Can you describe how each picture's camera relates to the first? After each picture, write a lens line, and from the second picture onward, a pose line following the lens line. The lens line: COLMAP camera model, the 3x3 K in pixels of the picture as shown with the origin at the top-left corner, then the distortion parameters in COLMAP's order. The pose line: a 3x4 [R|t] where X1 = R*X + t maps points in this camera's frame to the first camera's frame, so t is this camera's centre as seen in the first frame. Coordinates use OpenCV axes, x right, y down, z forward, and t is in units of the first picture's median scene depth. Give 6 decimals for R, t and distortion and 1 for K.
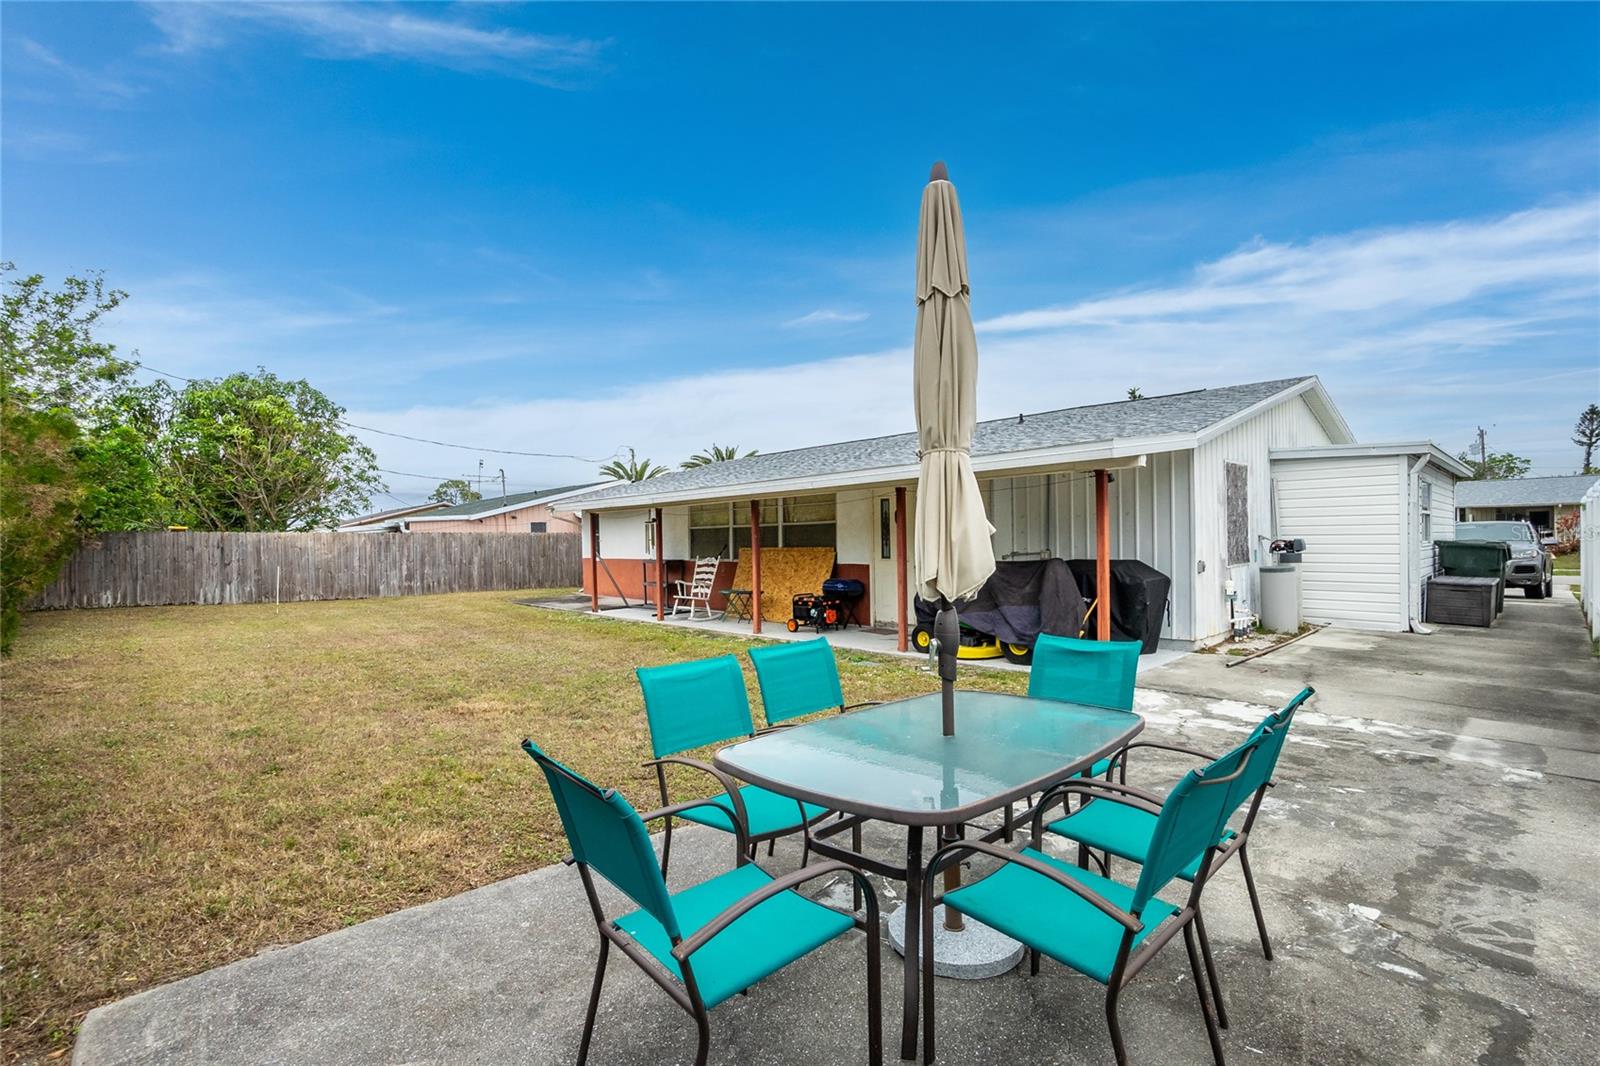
lens RADIAL K [[701.4, 0, 805.9], [0, 701.4, 543.6], [0, 0, 1]] dist [-0.063455, 0.022833]
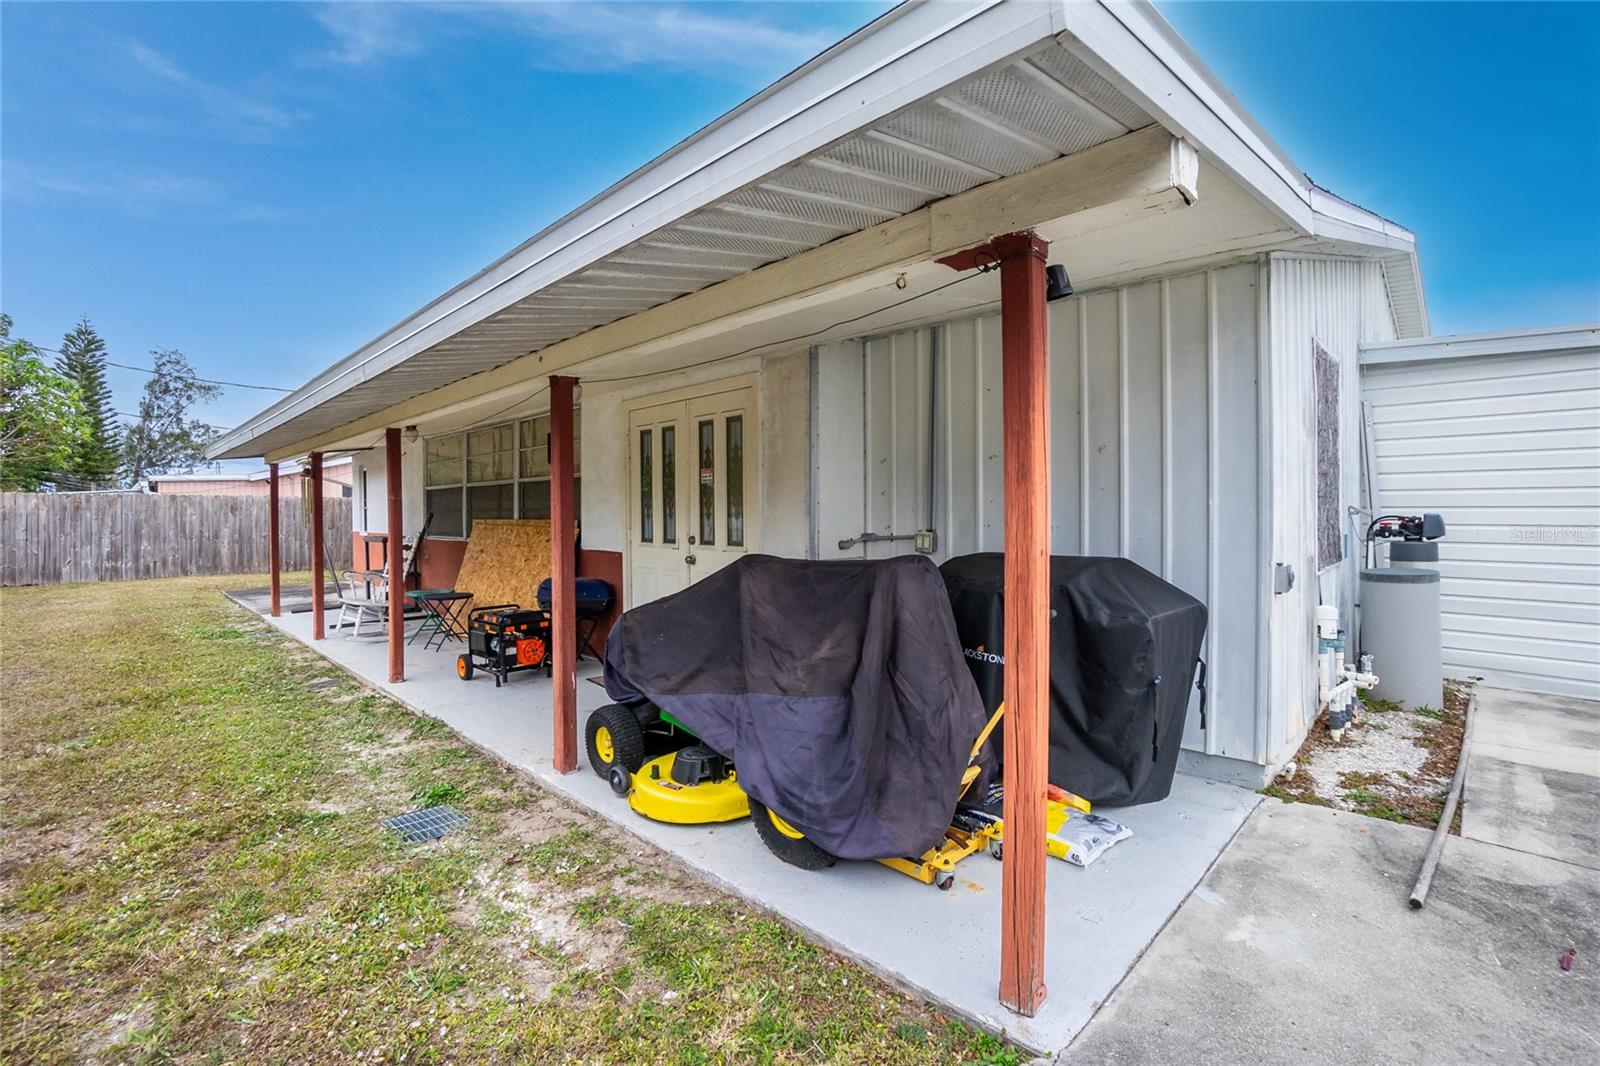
lens RADIAL K [[714.5, 0, 794.7], [0, 714.5, 521.7], [0, 0, 1]] dist [-0.023099, -0.000086]
pose [[0.998679, 0.011782, 0.050005, 0.235376], [-0.012056, 0.999914, 0.005177, 0.001931], [-0.049940, -0.005773, 0.998736, 0.526000]]
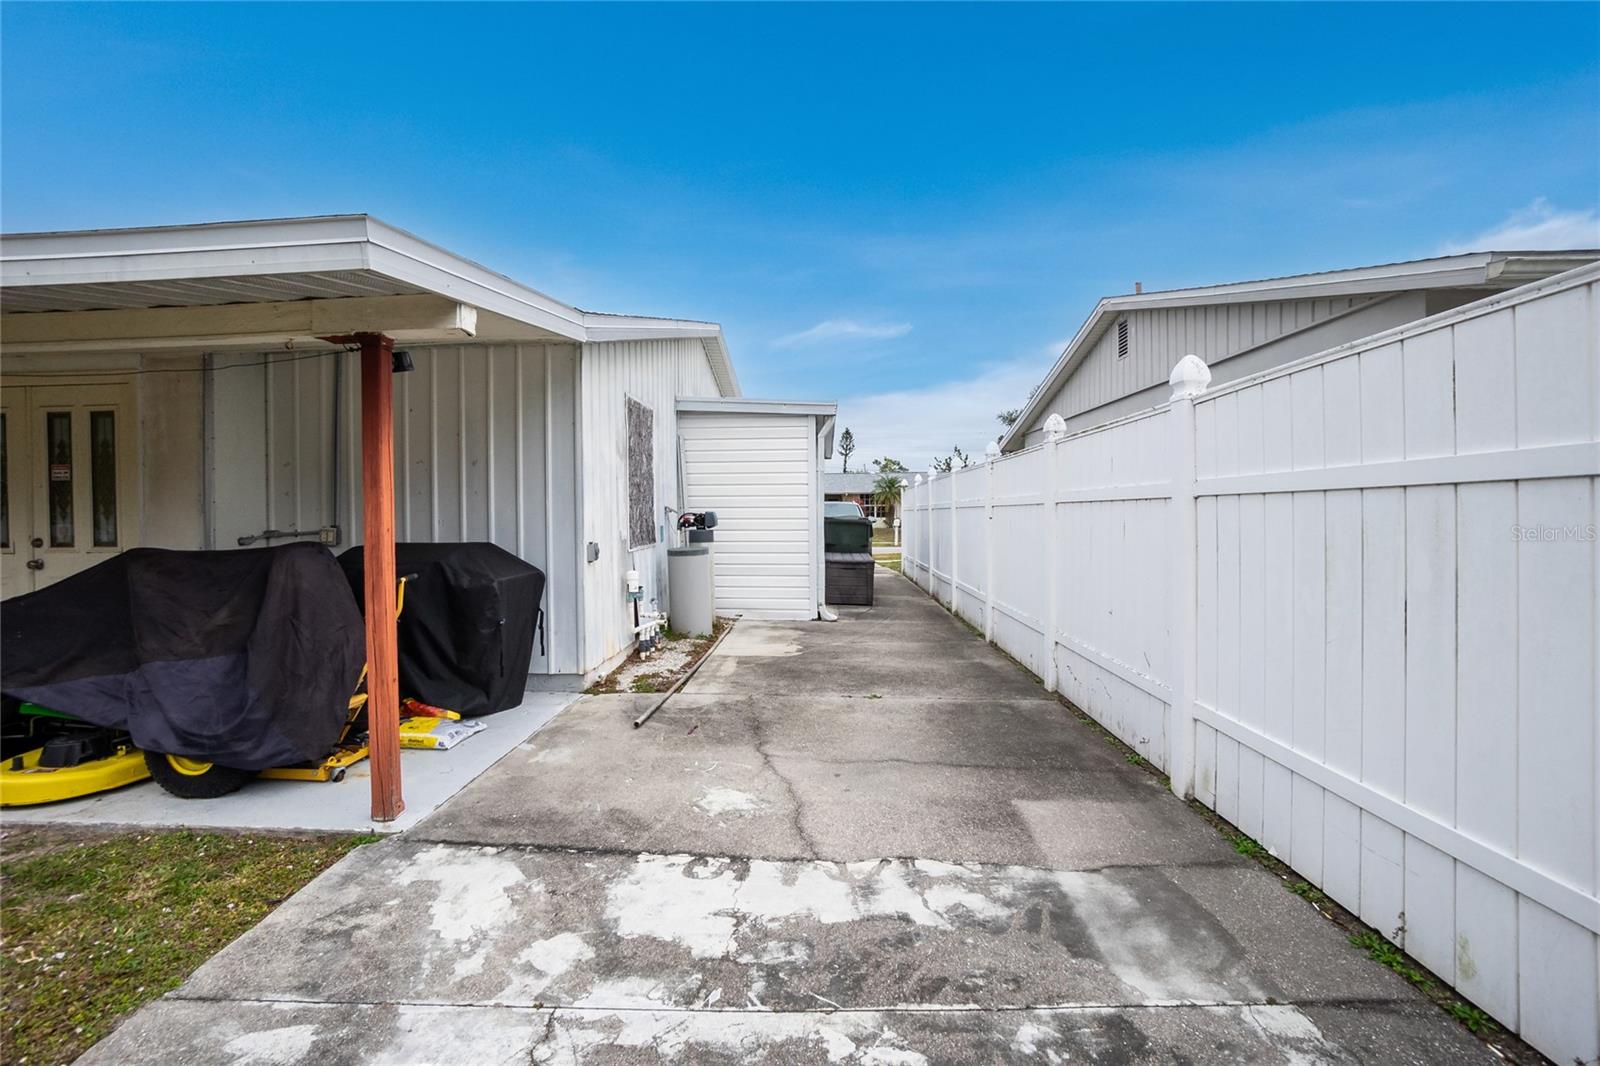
lens RADIAL K [[708.3, 0, 792.6], [0, 708.3, 522.4], [0, 0, 1]] dist [-0.065089, 0.023073]
pose [[0.703399, 0.000559, 0.710795, 0.219616], [0.001291, 0.999997, -0.002064, 0.007547], [-0.710794, 0.002369, 0.703396, 0.374947]]
